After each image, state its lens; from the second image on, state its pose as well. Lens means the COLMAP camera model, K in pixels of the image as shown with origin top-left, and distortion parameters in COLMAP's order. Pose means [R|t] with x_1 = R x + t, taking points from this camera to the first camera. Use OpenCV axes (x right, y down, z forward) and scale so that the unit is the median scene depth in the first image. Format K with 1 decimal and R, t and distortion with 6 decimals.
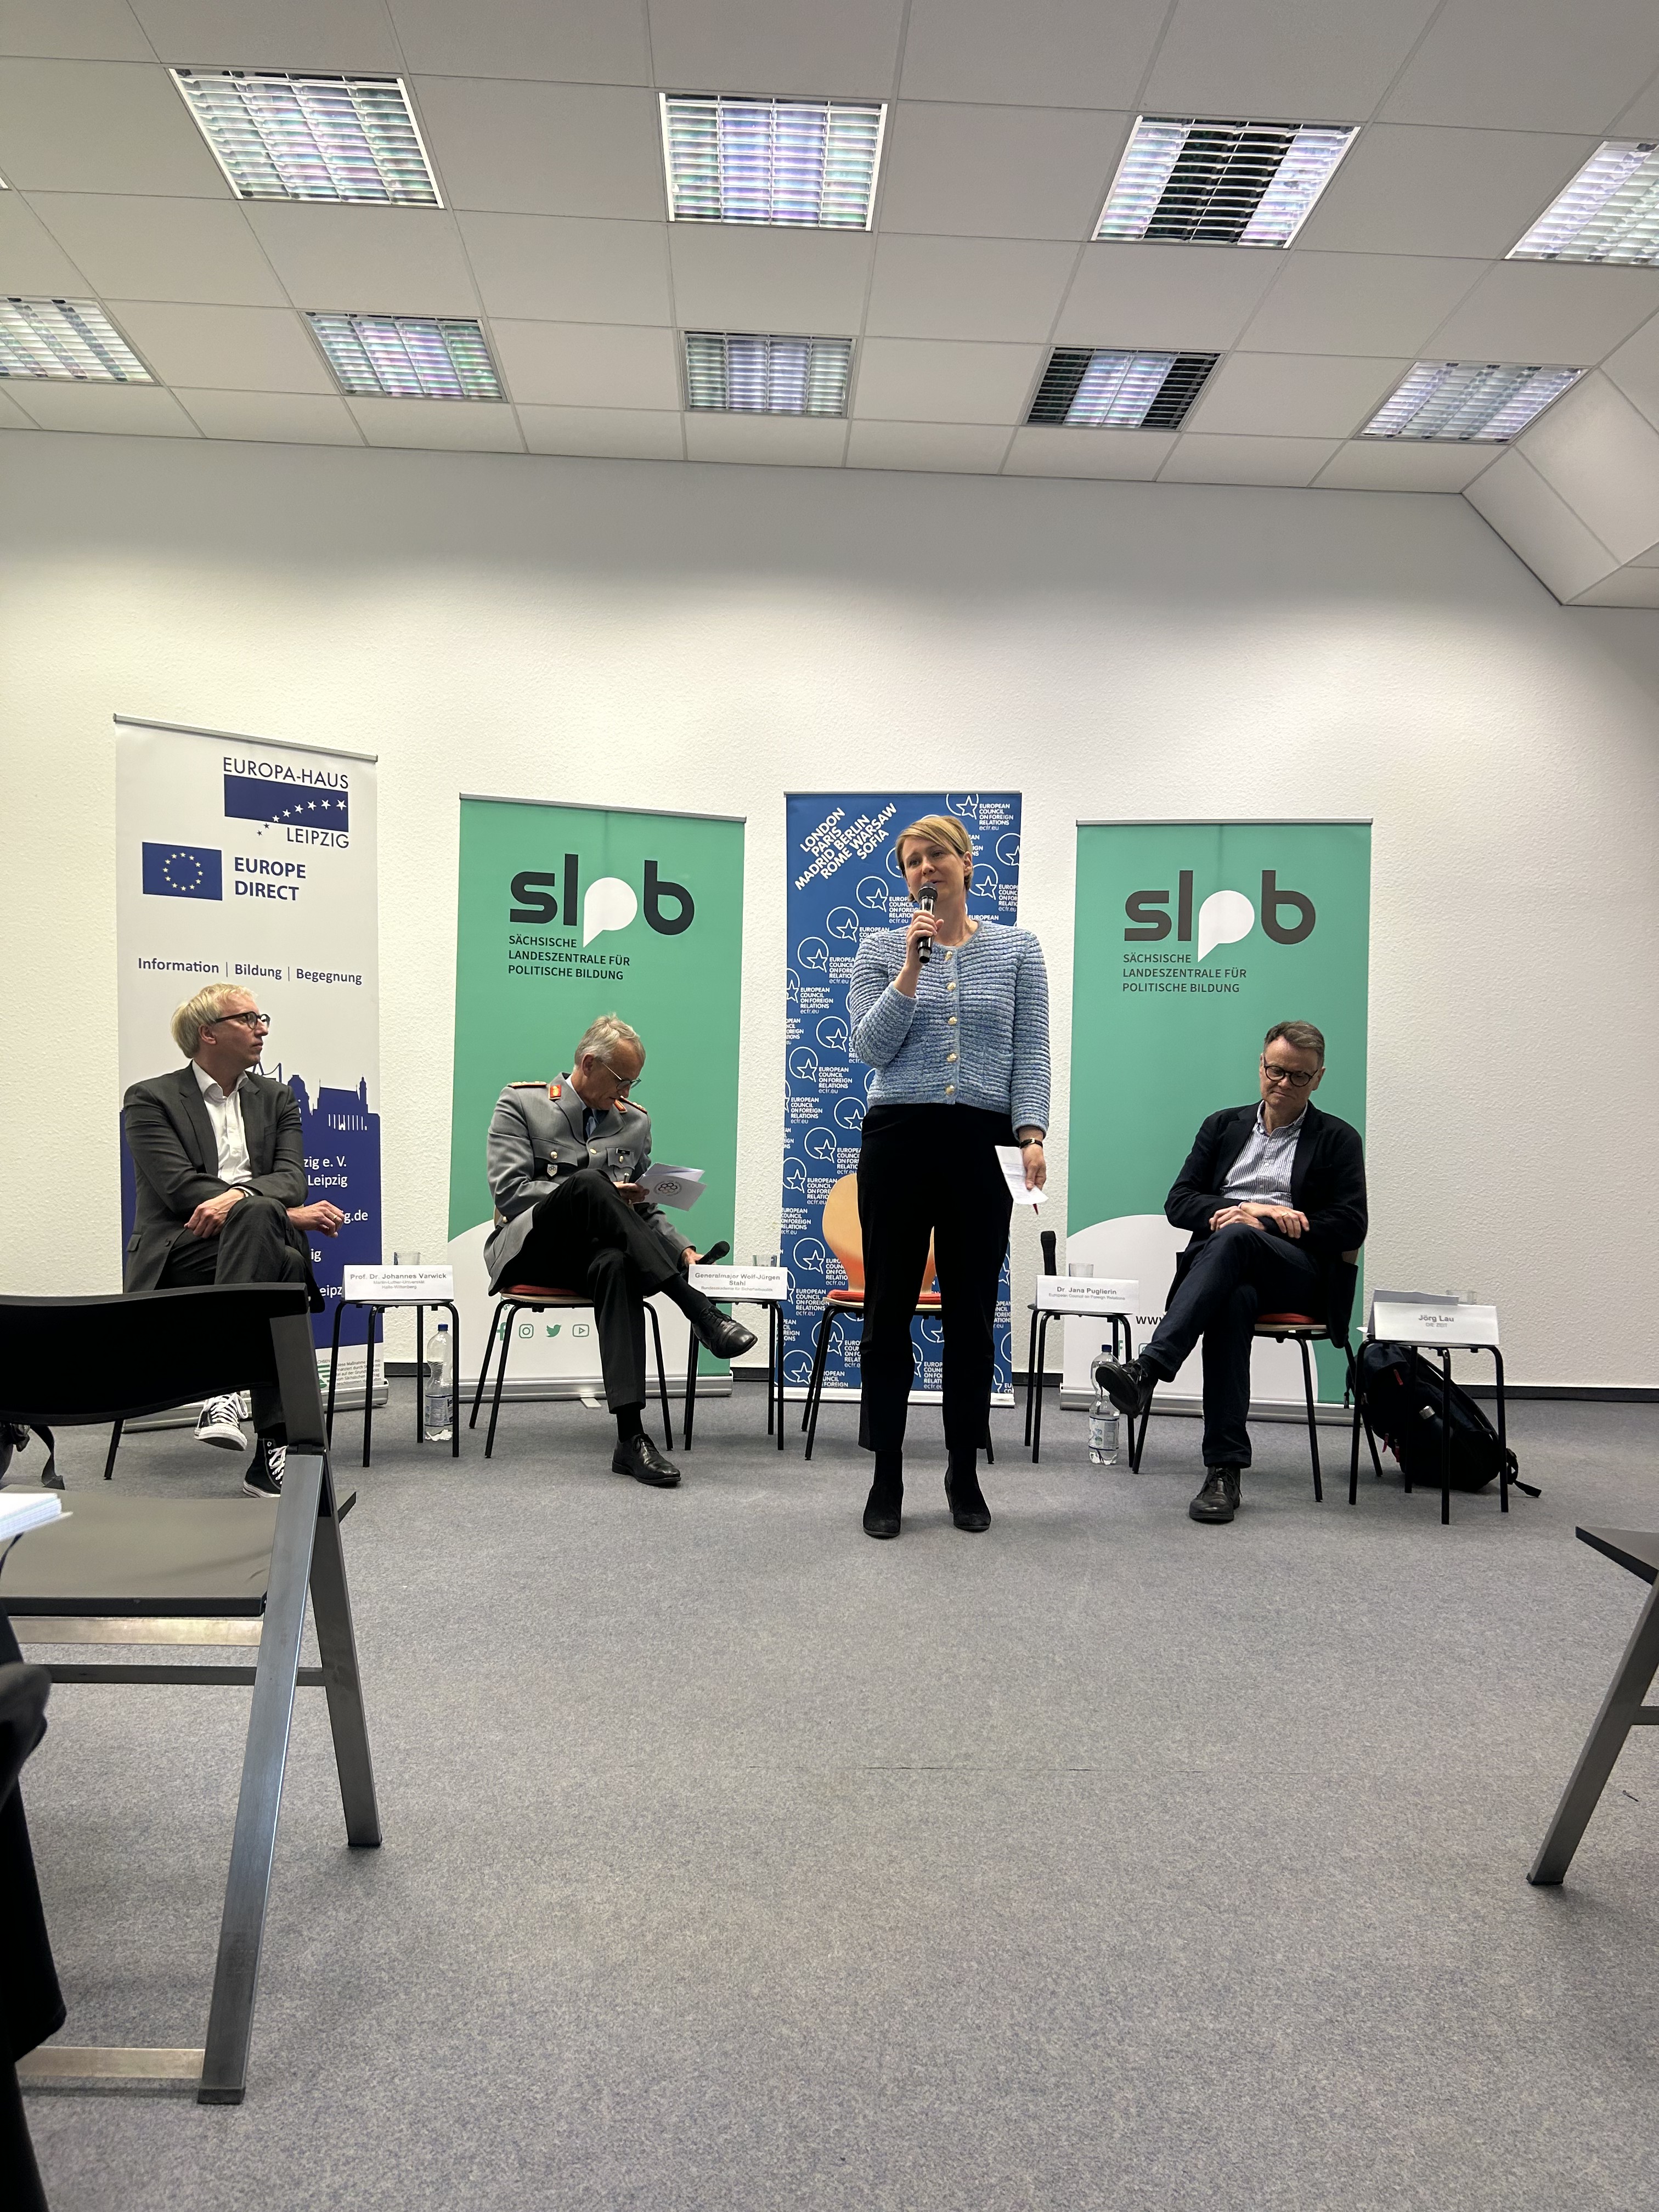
lens RADIAL K [[1709.6, 0, 829.5], [0, 1709.6, 1106.0], [0, 0, 1]] dist [0.002194, -0.009201]
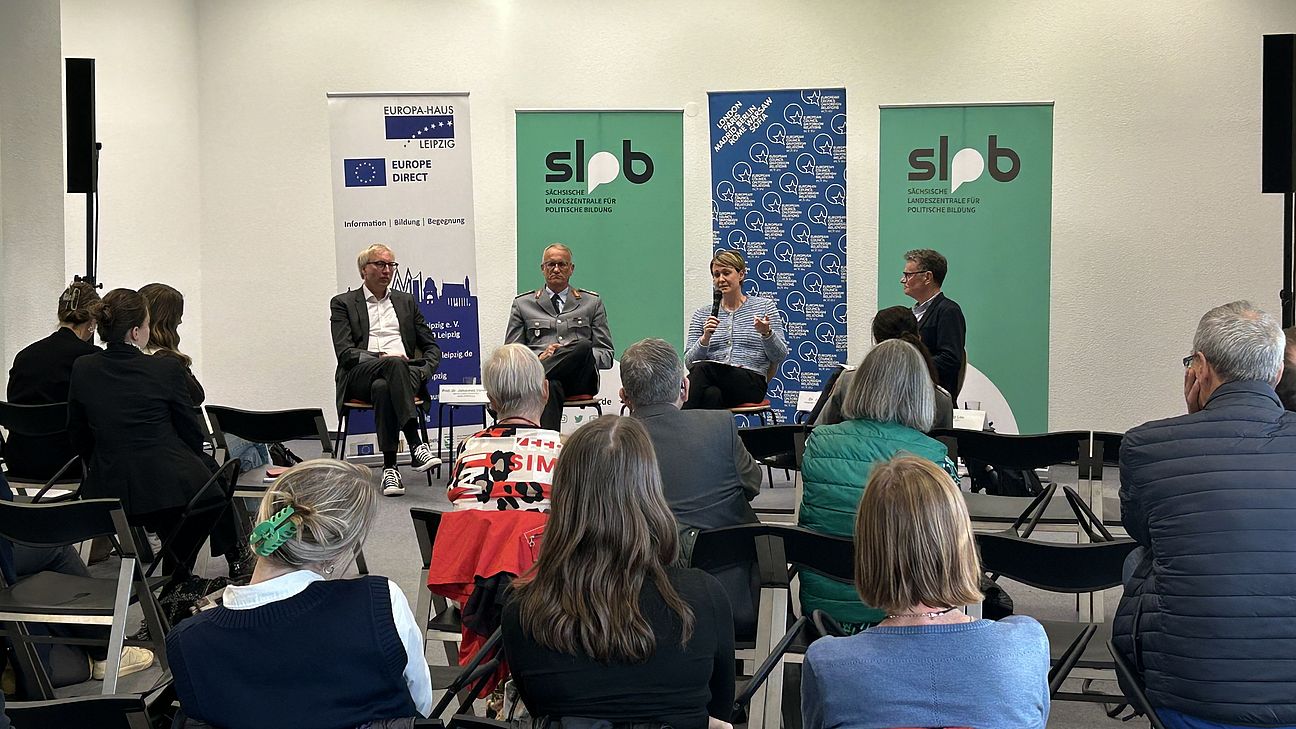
lens RADIAL K [[2072.8, 0, 648.0], [0, 2072.8, 364.5], [0, 0, 1]] dist [-0.301134, 0.051155]
pose [[0.939652, 0.004833, -0.342099, 0.602938], [0.037553, 0.992402, 0.117167, -0.160410], [0.340066, -0.122943, 0.932331, -0.897433]]
